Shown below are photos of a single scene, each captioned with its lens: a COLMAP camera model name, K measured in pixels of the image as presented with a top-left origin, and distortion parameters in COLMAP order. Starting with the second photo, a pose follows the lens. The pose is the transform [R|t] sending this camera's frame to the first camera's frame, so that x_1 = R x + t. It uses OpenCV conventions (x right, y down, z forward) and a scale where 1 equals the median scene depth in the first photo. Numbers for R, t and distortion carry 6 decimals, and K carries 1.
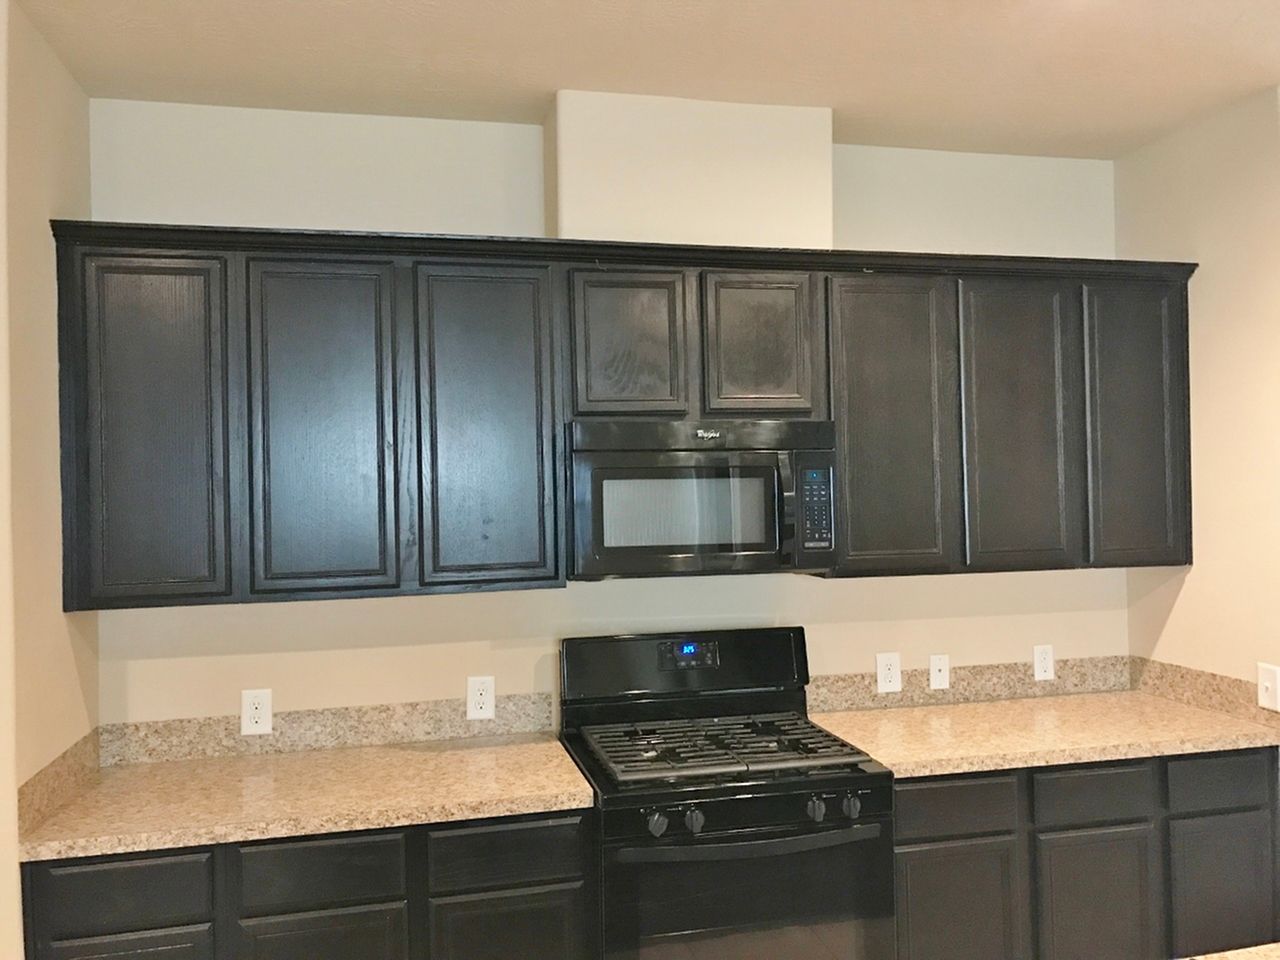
lens RADIAL K [[1041.0, 0, 640.7], [0, 1041.0, 467.4], [0, 0, 1]] dist [0.015036, -0.008239]
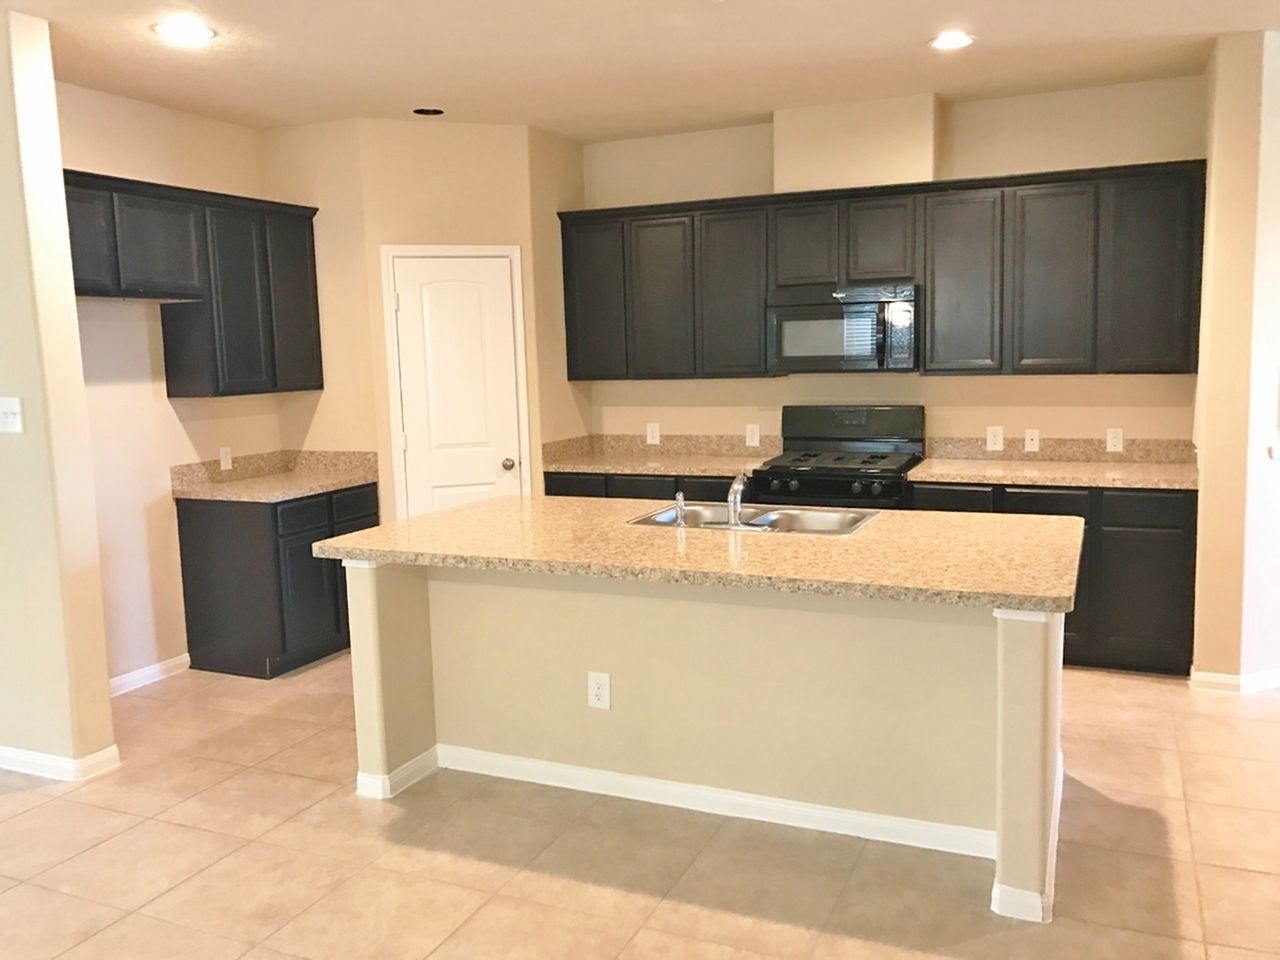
lens RADIAL K [[1041.0, 0, 642.5], [0, 1041.0, 482.0], [0, 0, 1]] dist [0.015036, -0.008239]
pose [[0.797459, 0.077142, -0.598421, 0.853503], [0.025088, 0.986696, 0.160627, -0.010327], [0.602851, -0.143106, 0.784915, -0.664526]]
